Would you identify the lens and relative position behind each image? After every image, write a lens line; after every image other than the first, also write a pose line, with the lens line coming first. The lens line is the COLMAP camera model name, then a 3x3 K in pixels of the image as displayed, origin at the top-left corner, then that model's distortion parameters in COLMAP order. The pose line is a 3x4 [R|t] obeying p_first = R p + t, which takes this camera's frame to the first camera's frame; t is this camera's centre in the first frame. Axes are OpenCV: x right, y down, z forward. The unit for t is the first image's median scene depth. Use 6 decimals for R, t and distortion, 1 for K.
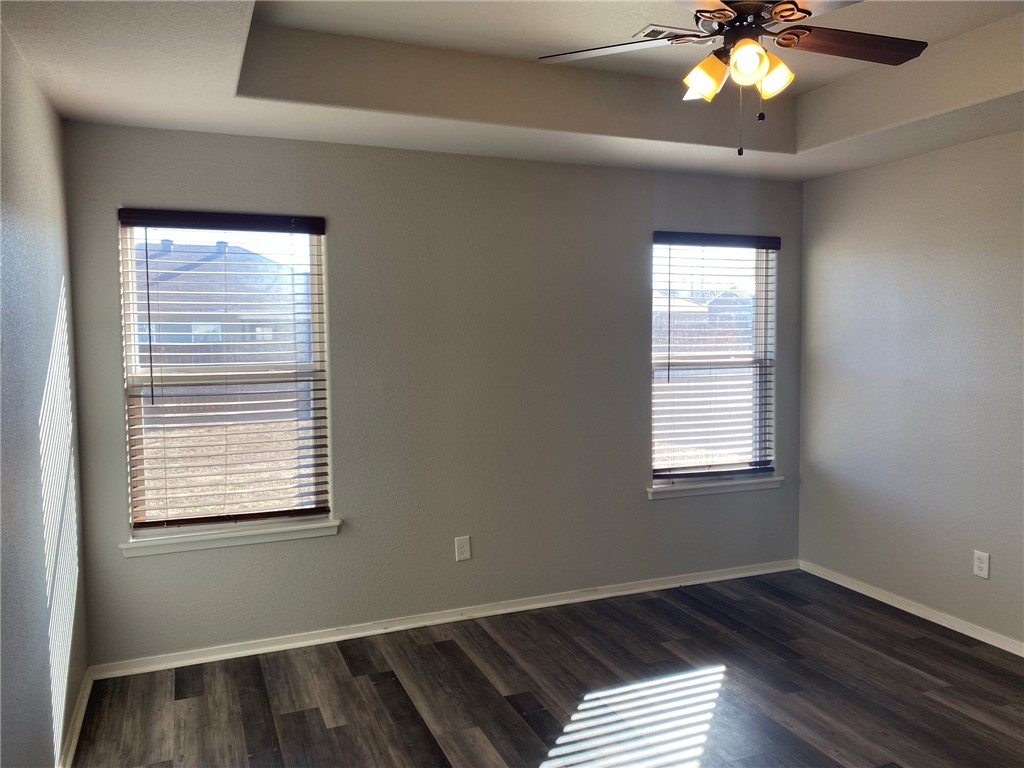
lens RADIAL K [[757.5, 0, 530.1], [0, 757.5, 376.0], [0, 0, 1]] dist [0.067127, -0.091129]
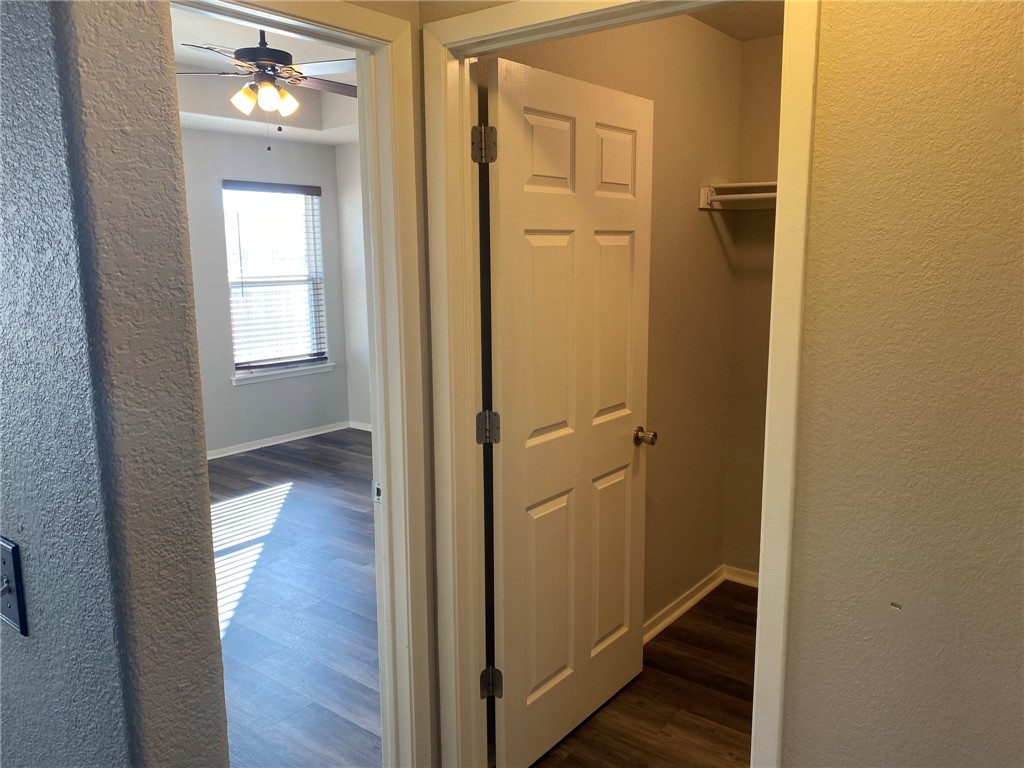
lens RADIAL K [[789.3, 0, 515.9], [0, 789.3, 375.7], [0, 0, 1]] dist [0.073022, -0.115706]
pose [[0.880489, -0.077169, 0.467743, -0.055878], [0.034992, 0.994550, 0.098214, 0.025992], [-0.472773, -0.070109, 0.878391, -0.440816]]
